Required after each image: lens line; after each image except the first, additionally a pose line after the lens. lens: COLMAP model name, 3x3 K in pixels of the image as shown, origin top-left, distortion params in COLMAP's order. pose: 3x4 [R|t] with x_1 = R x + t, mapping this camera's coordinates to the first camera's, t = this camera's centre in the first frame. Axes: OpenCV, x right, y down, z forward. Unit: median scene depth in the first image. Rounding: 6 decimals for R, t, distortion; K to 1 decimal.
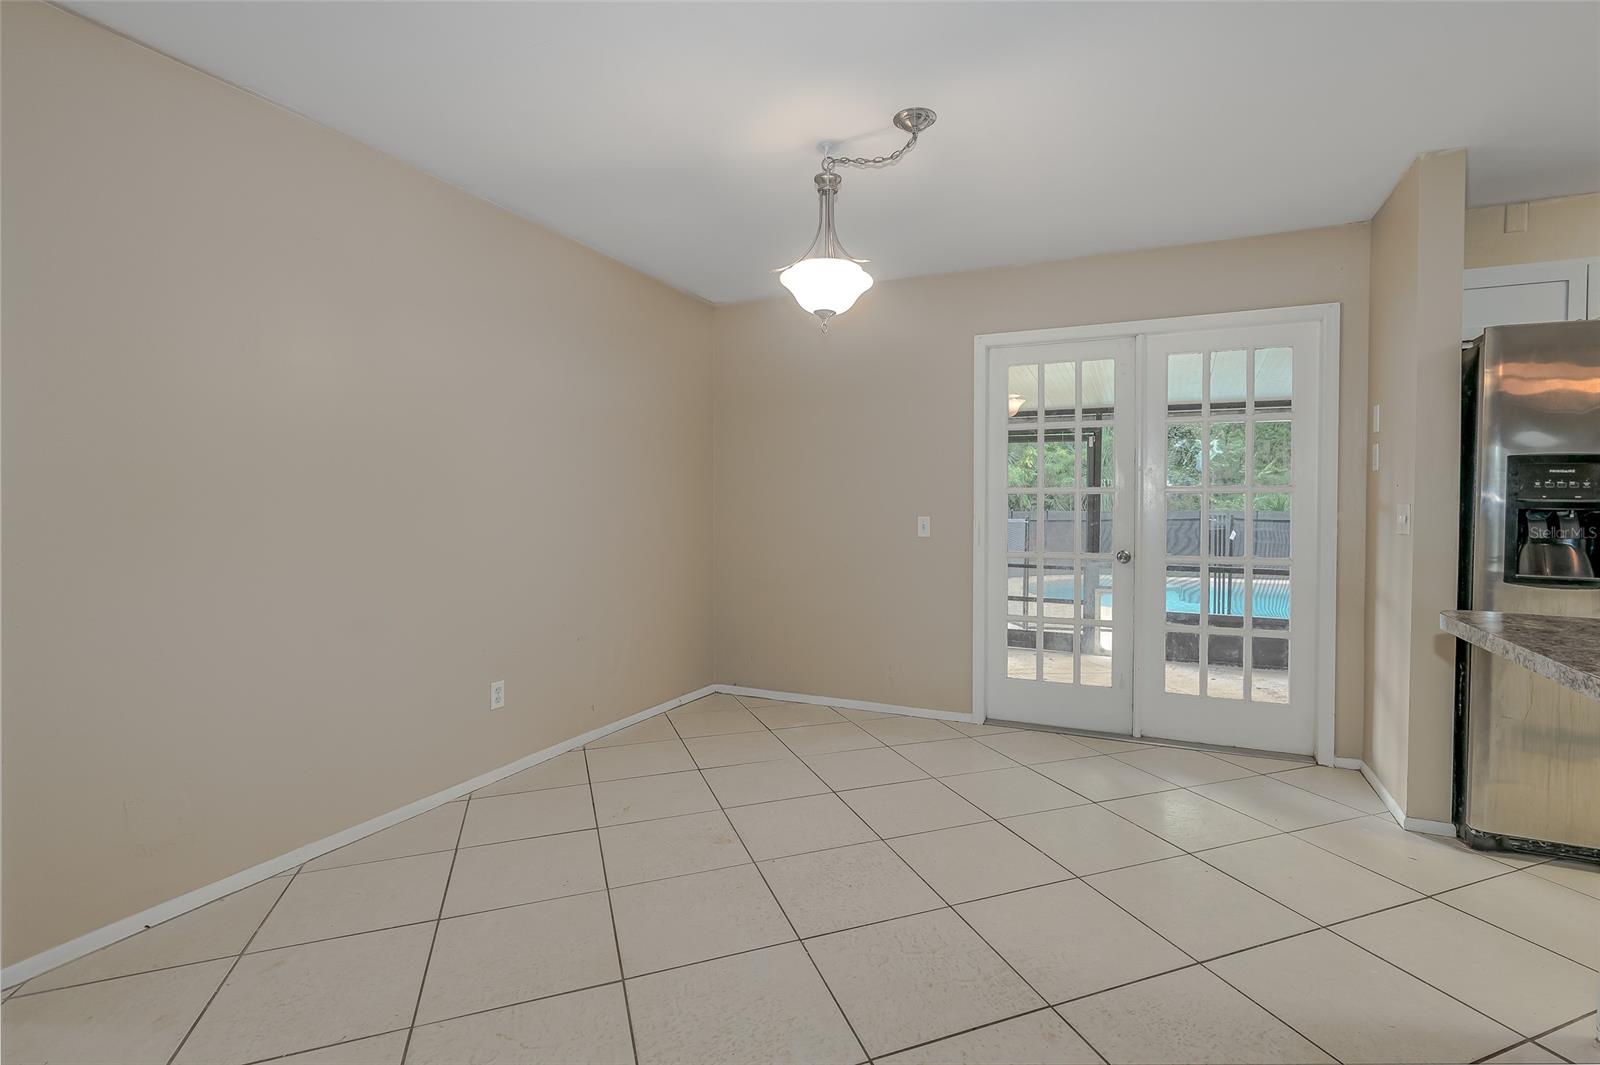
lens RADIAL K [[747.9, 0, 808.8], [0, 747.9, 510.9], [0, 0, 1]] dist [-0.001111, 0.000584]
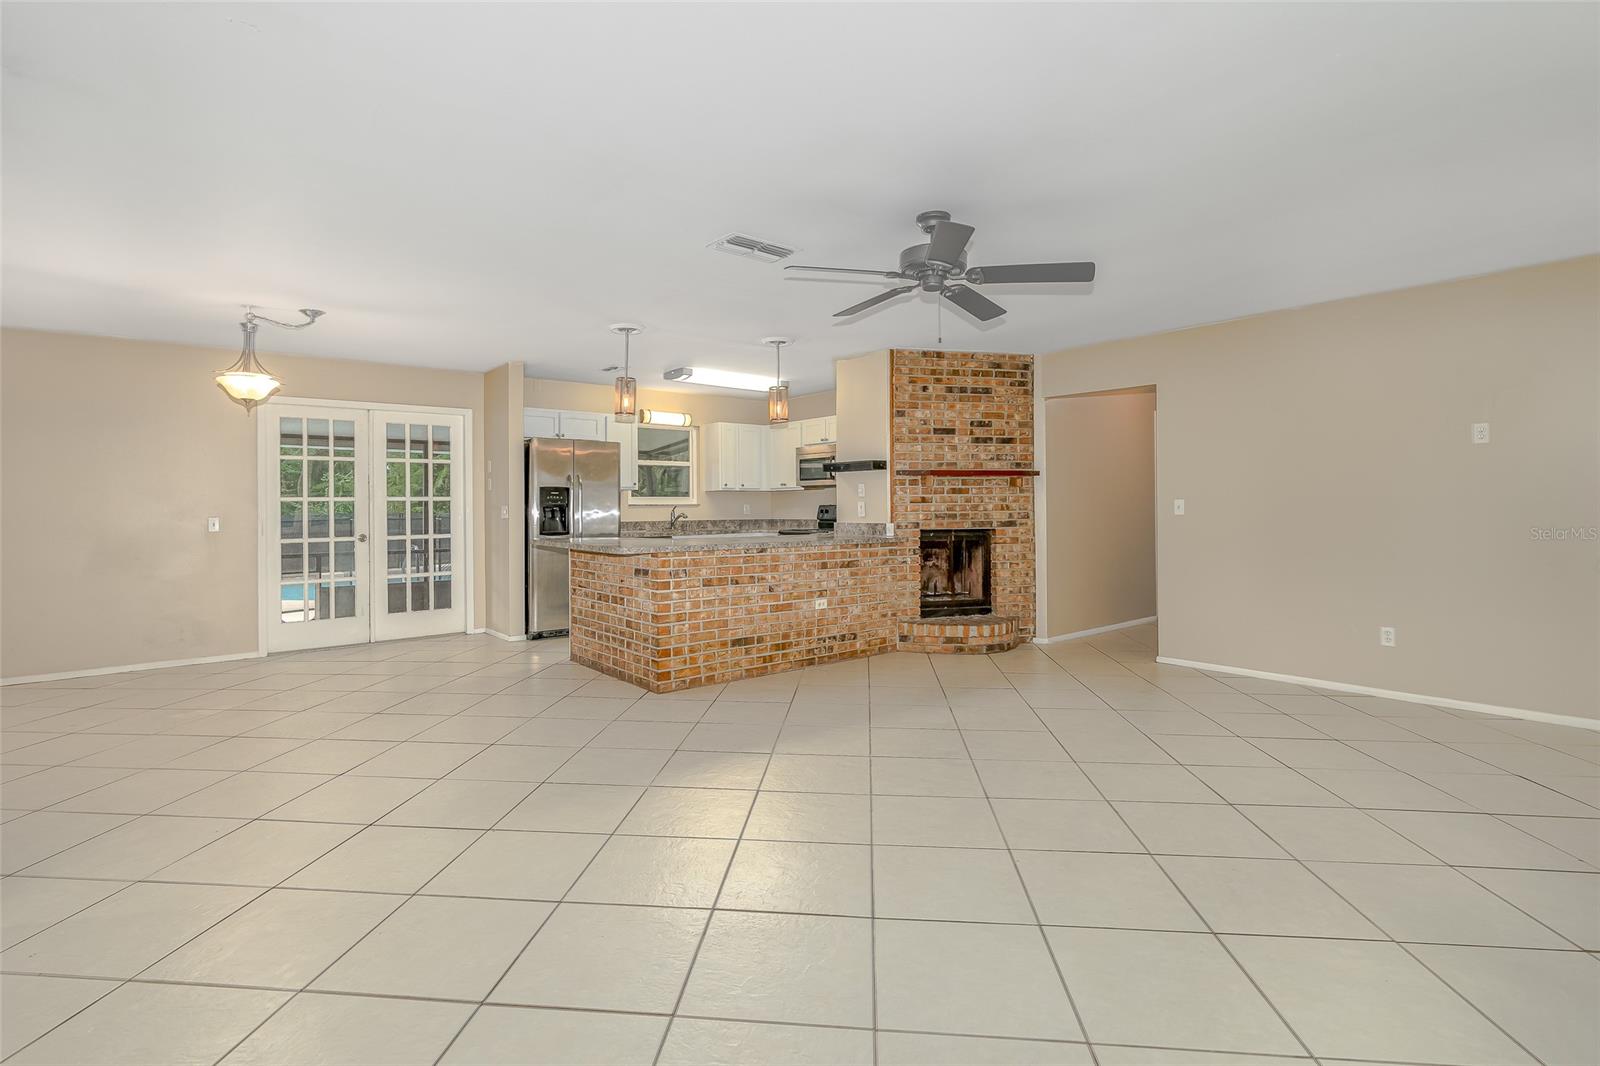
lens RADIAL K [[747.9, 0, 810.8], [0, 747.9, 506.8], [0, 0, 1]] dist [-0.001111, 0.000584]
pose [[0.426407, -0.007615, 0.904499, -0.964160], [0.019121, 0.999817, -0.000596, 0.015178], [-0.904329, 0.017549, 0.426475, -0.911426]]
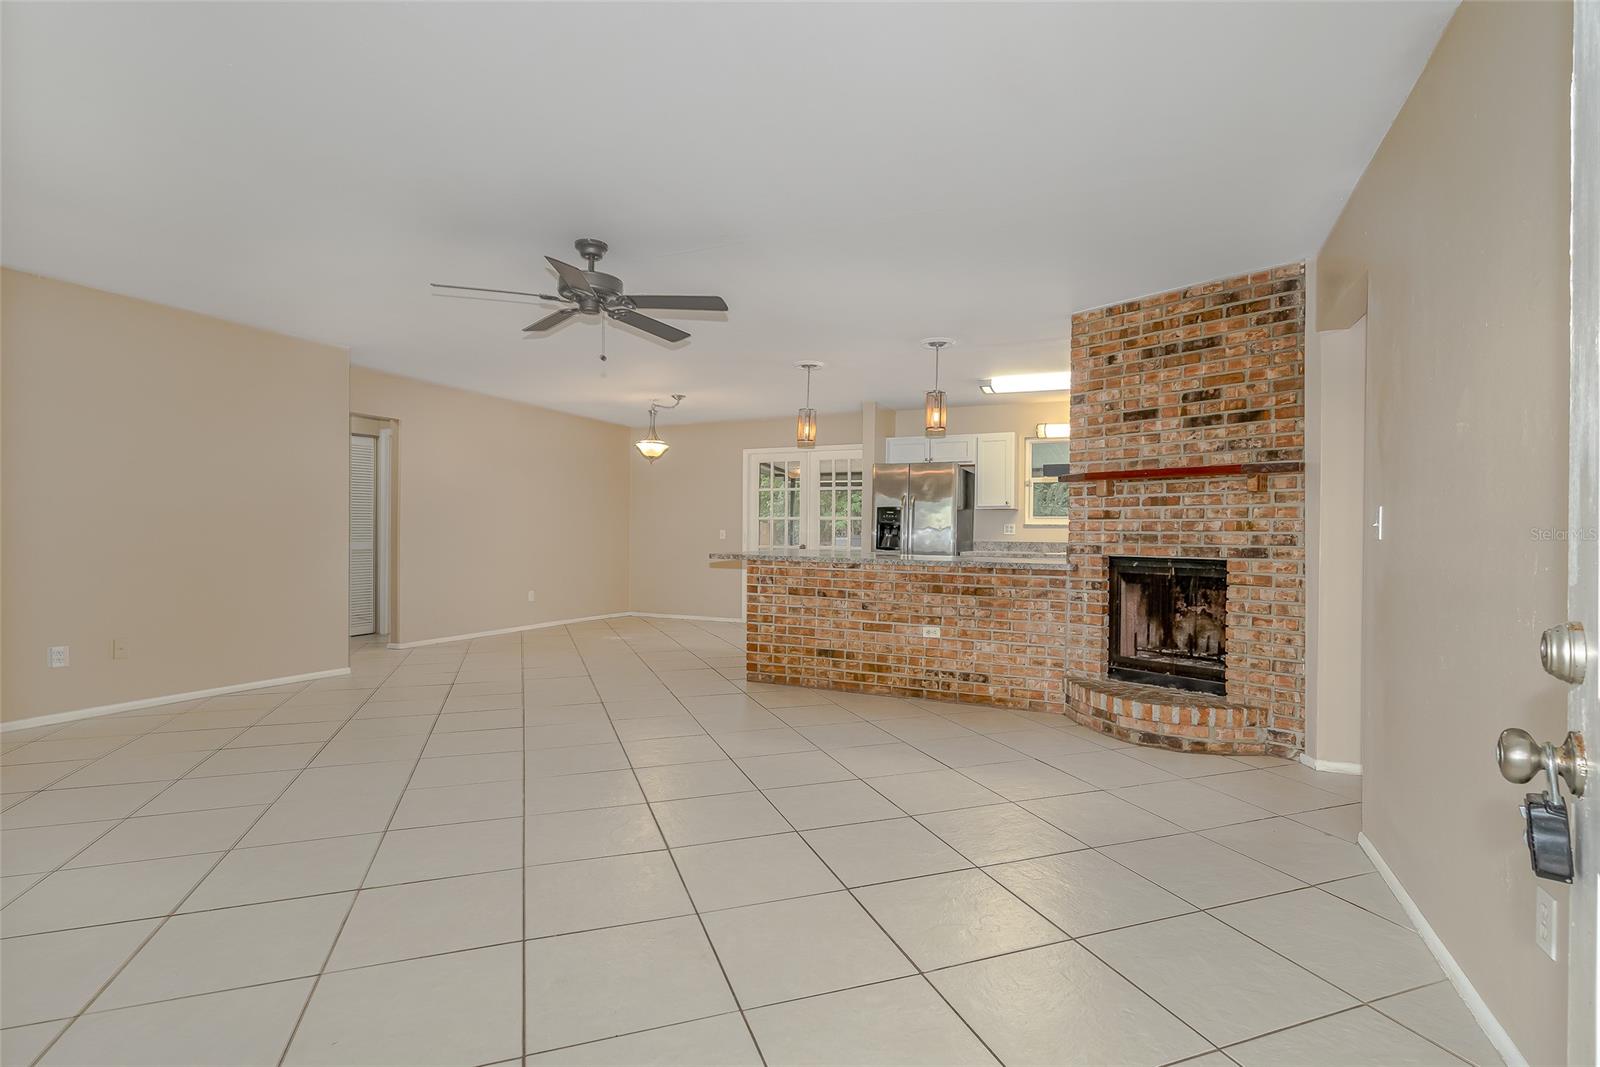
lens RADIAL K [[747.9, 0, 799.0], [0, 747.9, 535.3], [0, 0, 1]] dist [-0.001111, 0.000584]
pose [[0.999551, 0.005514, 0.029439, 0.487014], [-0.005305, 0.999960, -0.007183, 0.058835], [-0.029478, 0.007023, 0.999541, -1.849583]]
